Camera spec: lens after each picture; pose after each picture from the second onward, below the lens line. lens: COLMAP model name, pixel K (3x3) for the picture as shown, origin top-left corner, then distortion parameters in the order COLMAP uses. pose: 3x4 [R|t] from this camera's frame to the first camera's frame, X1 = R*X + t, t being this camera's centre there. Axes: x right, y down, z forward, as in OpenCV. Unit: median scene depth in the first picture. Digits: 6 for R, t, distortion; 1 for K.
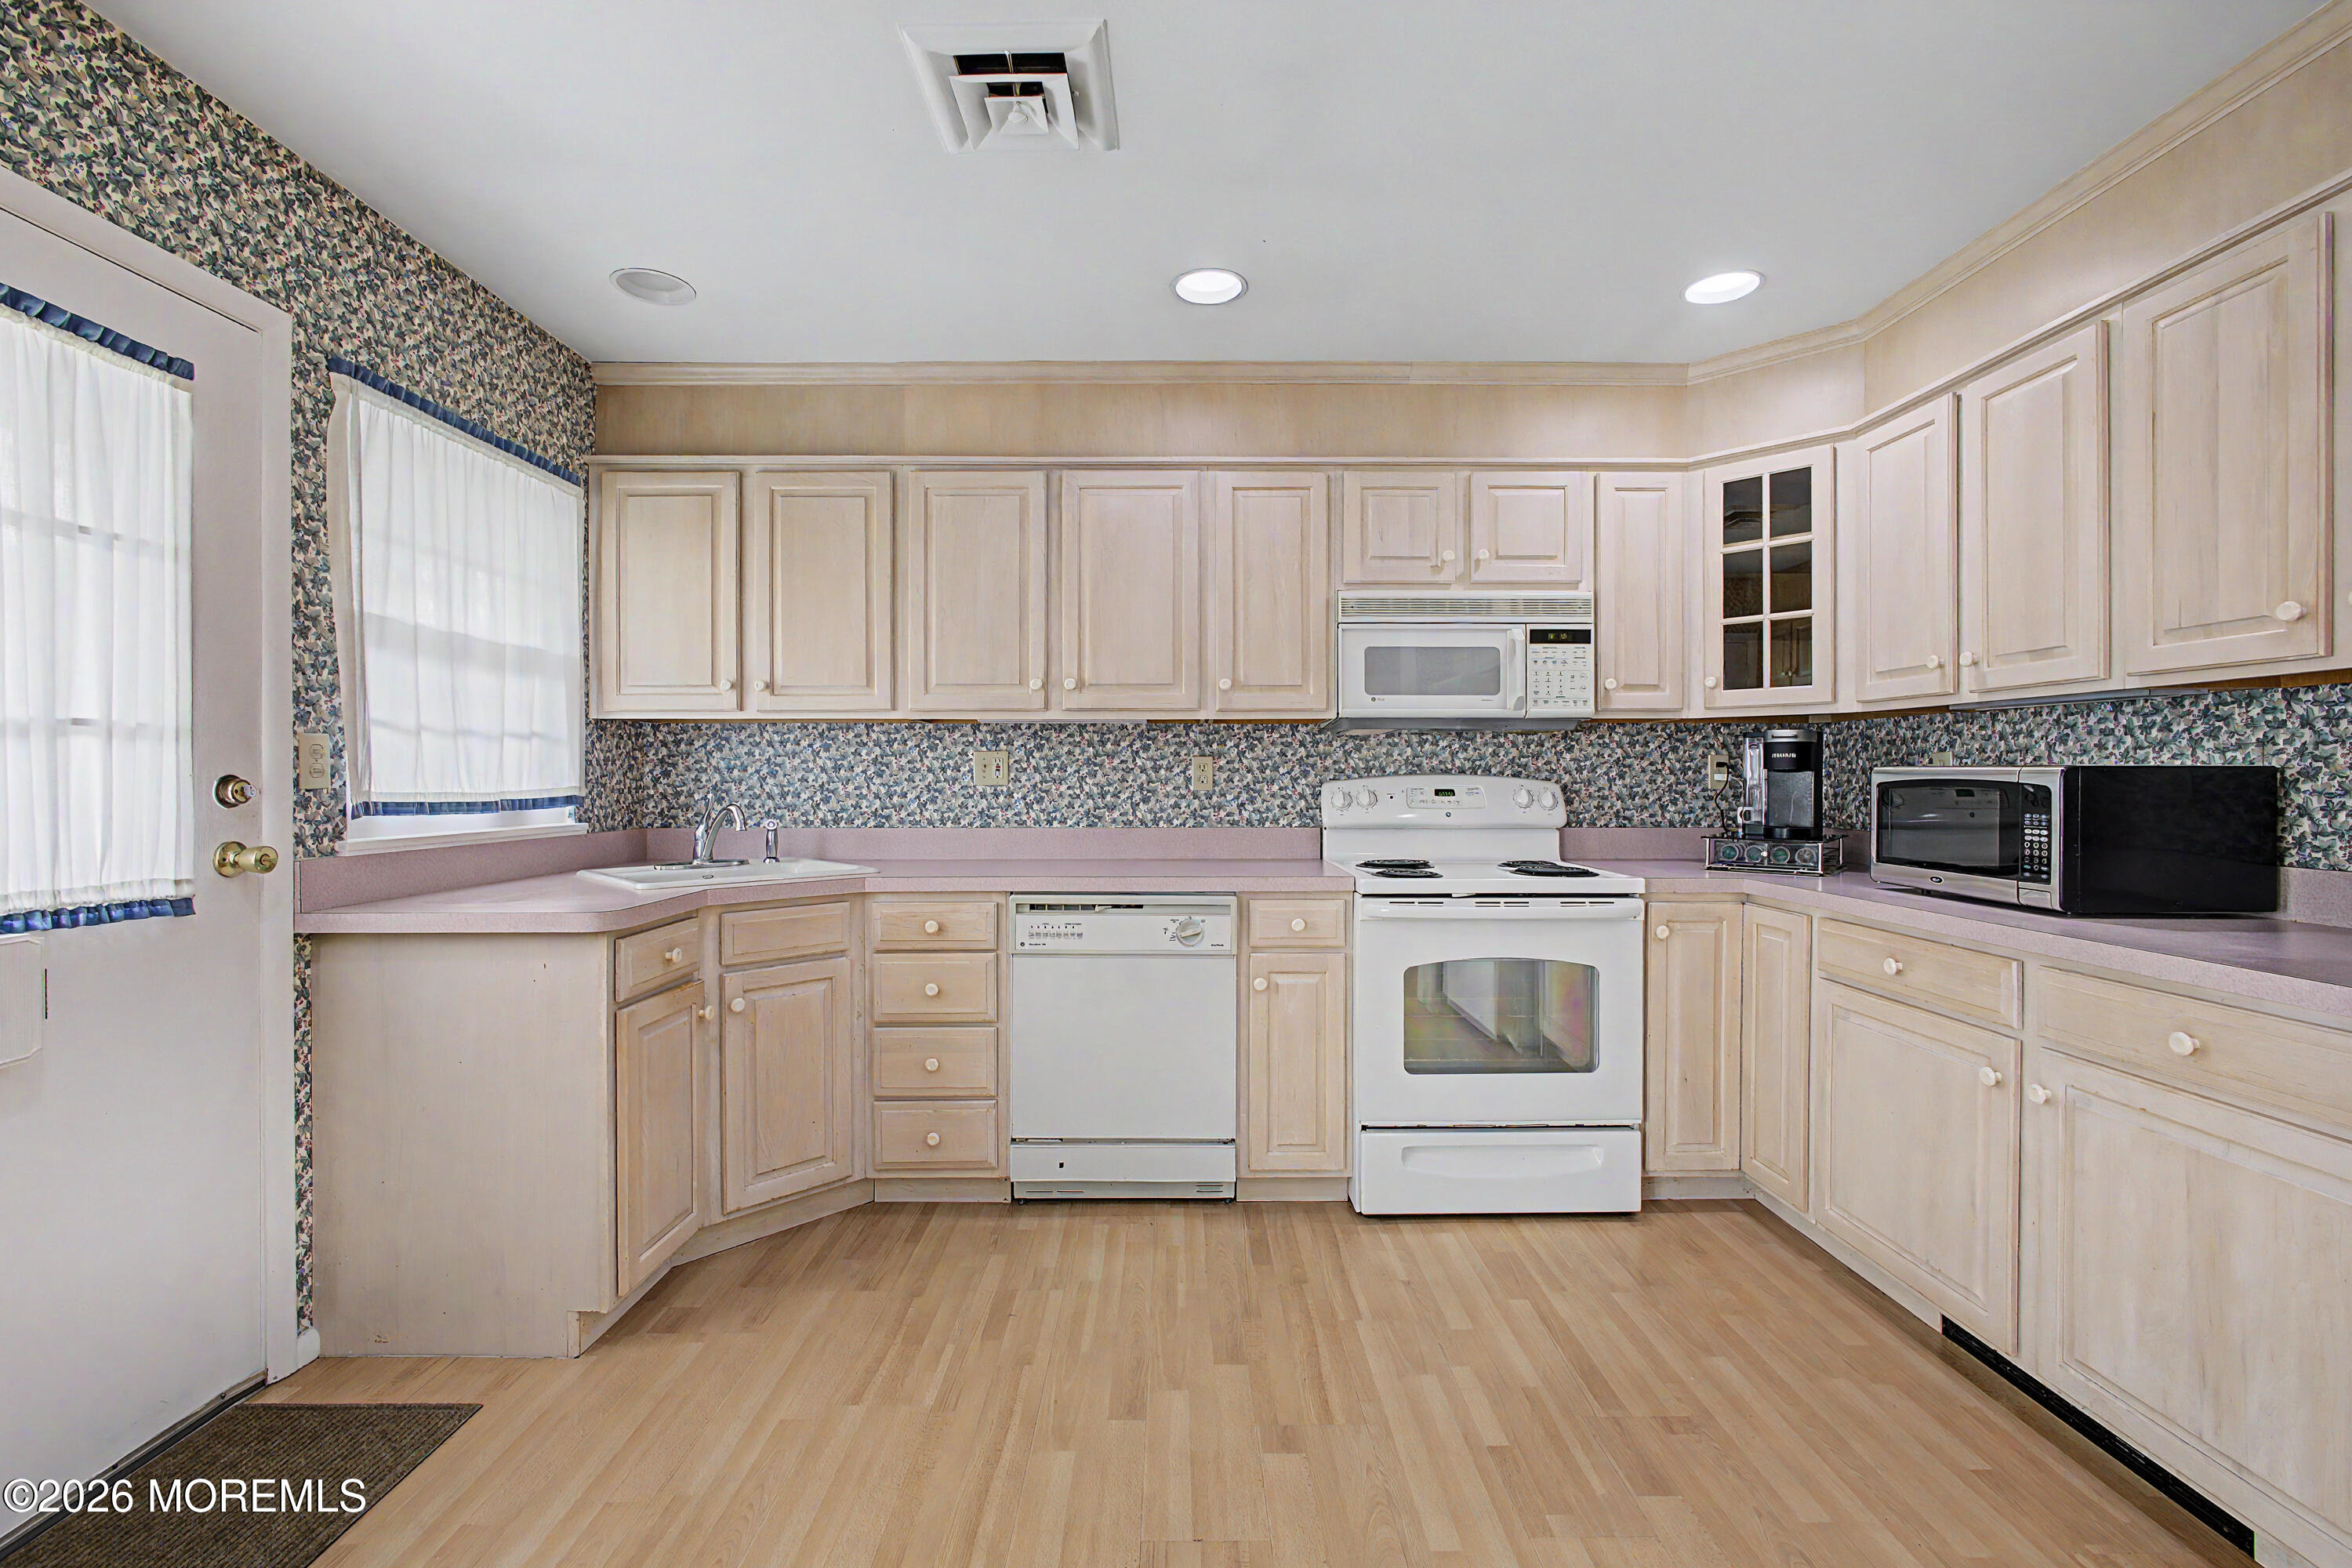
lens RADIAL K [[1006.7, 0, 1183.3], [0, 1006.7, 779.9], [0, 0, 1]] dist [-0.013210, 0.006766]
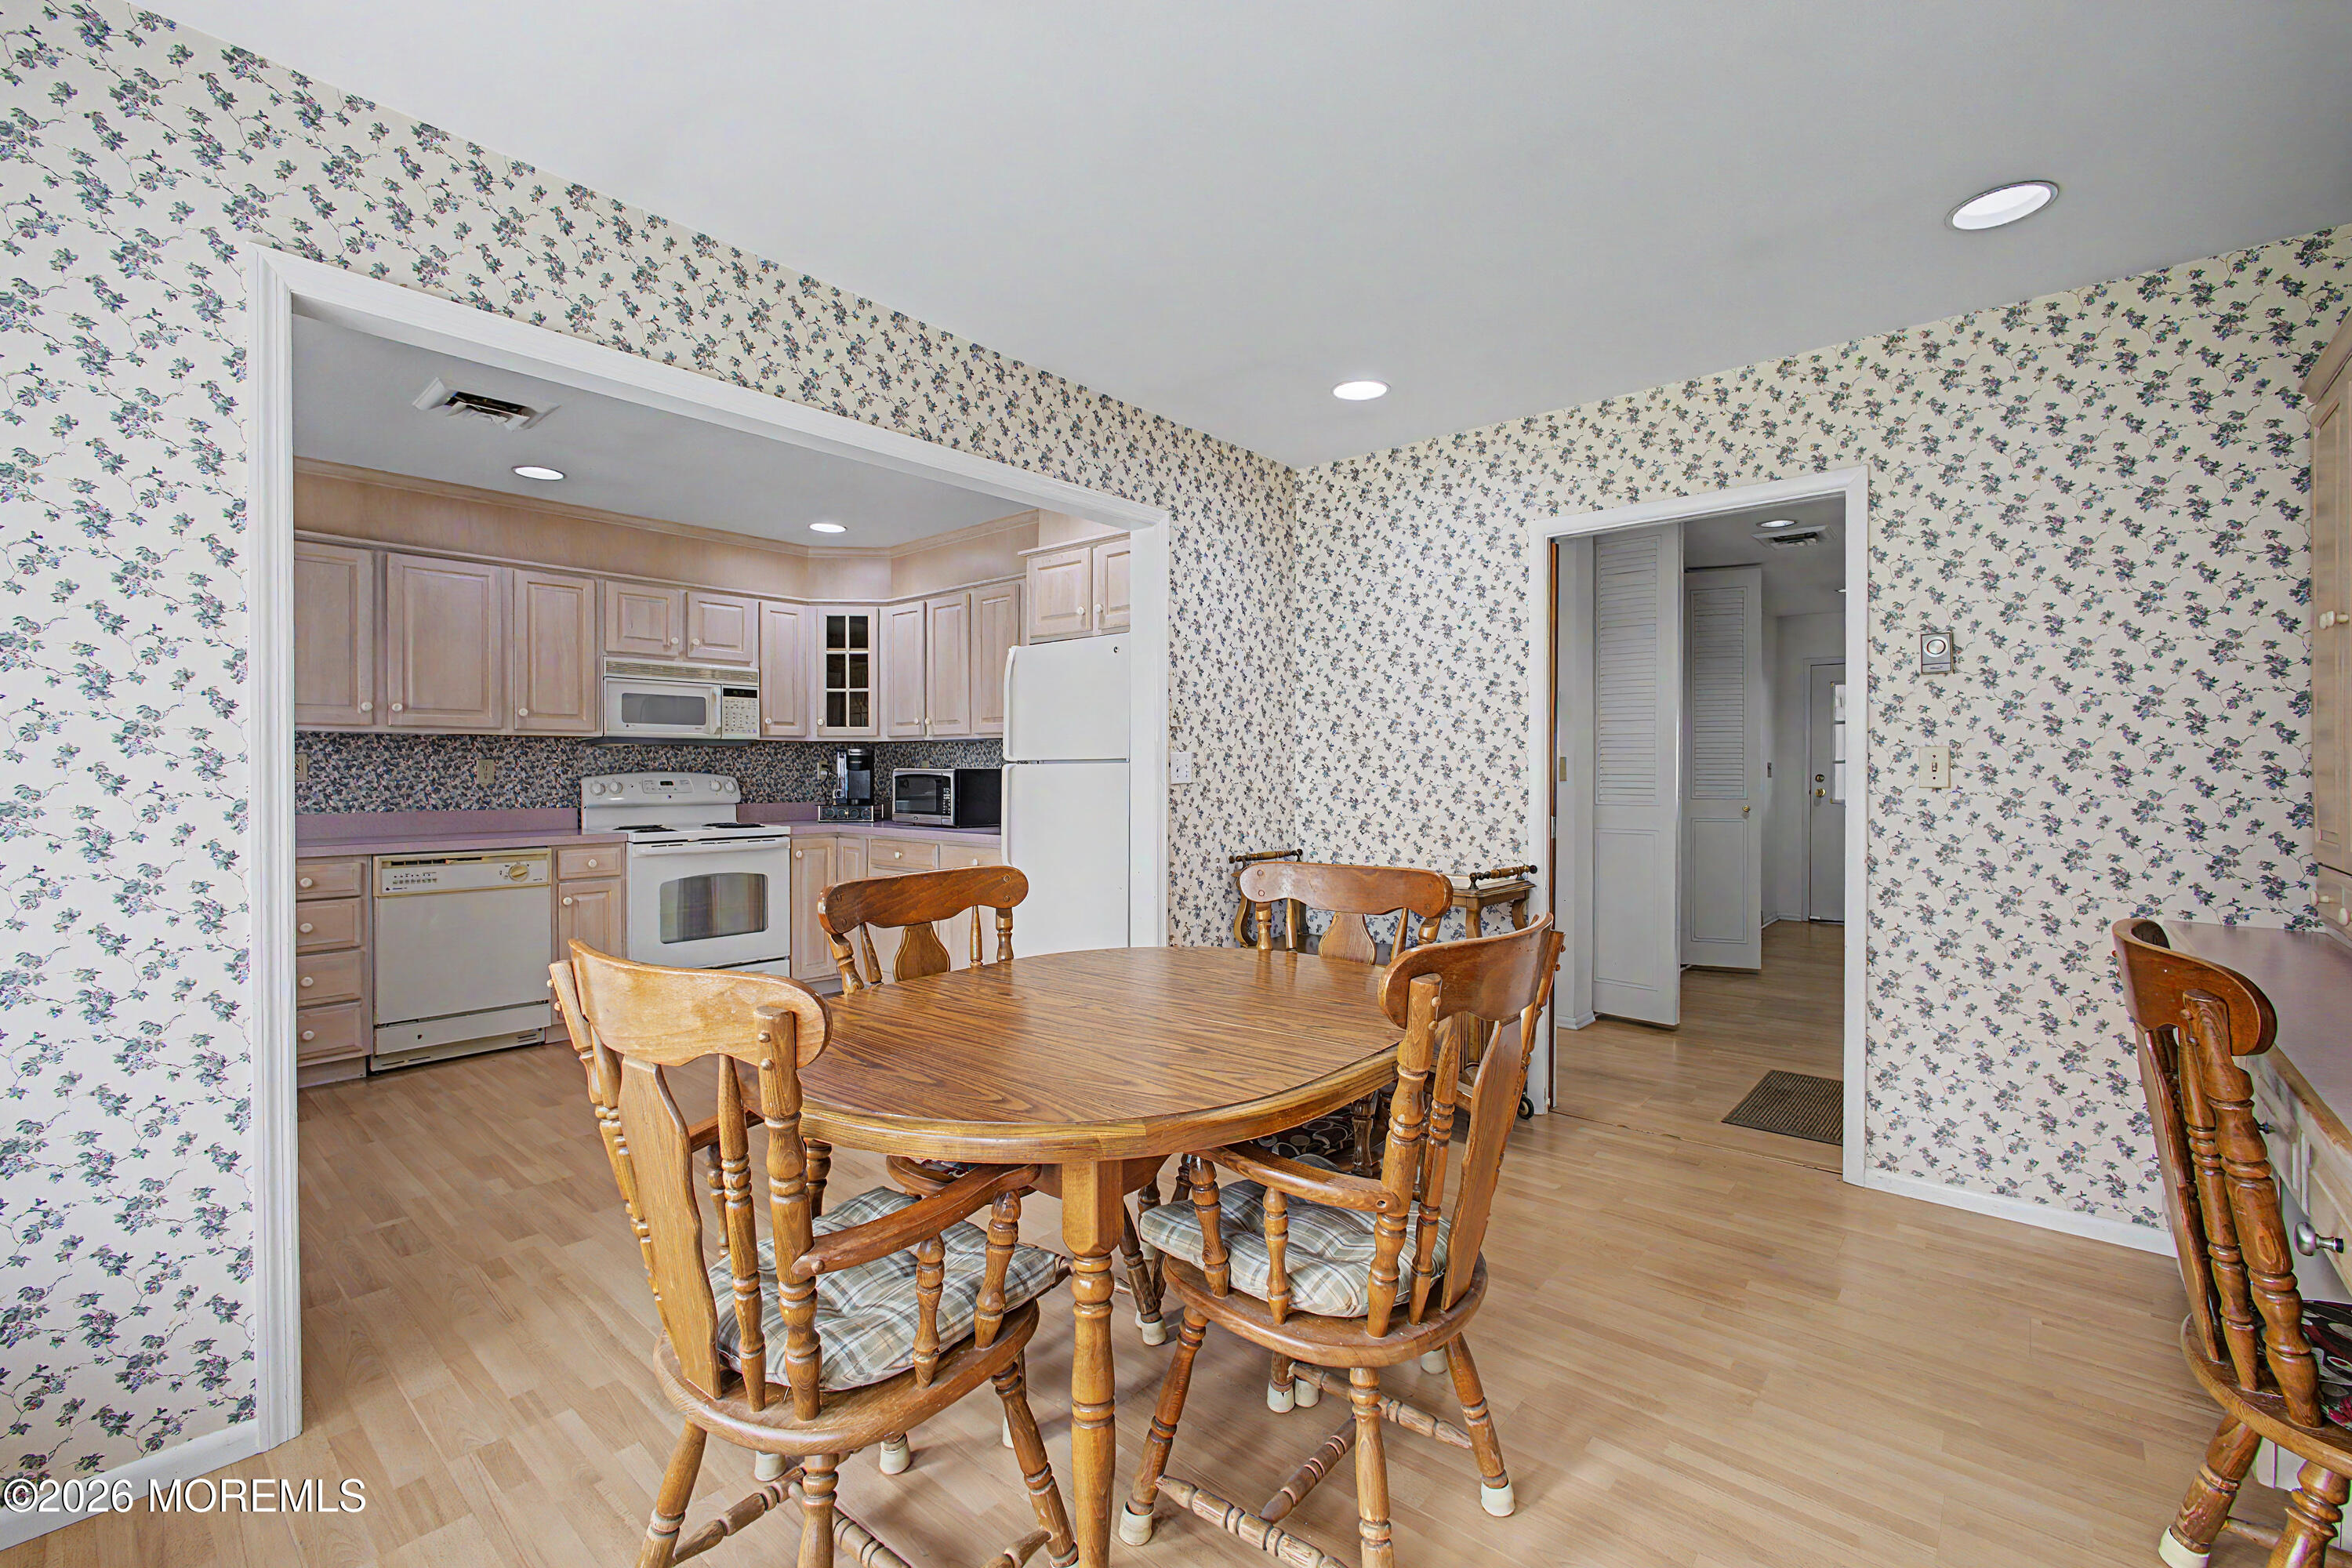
lens RADIAL K [[1019.9, 0, 1193.9], [0, 1019.9, 782.4], [0, 0, 1]] dist [-0.046972, 0.024586]
pose [[0.653000, -0.008750, 0.757307, -0.486388], [0.002415, 0.999952, 0.009471, -0.002280], [-0.757354, -0.004355, 0.652990, -0.819039]]
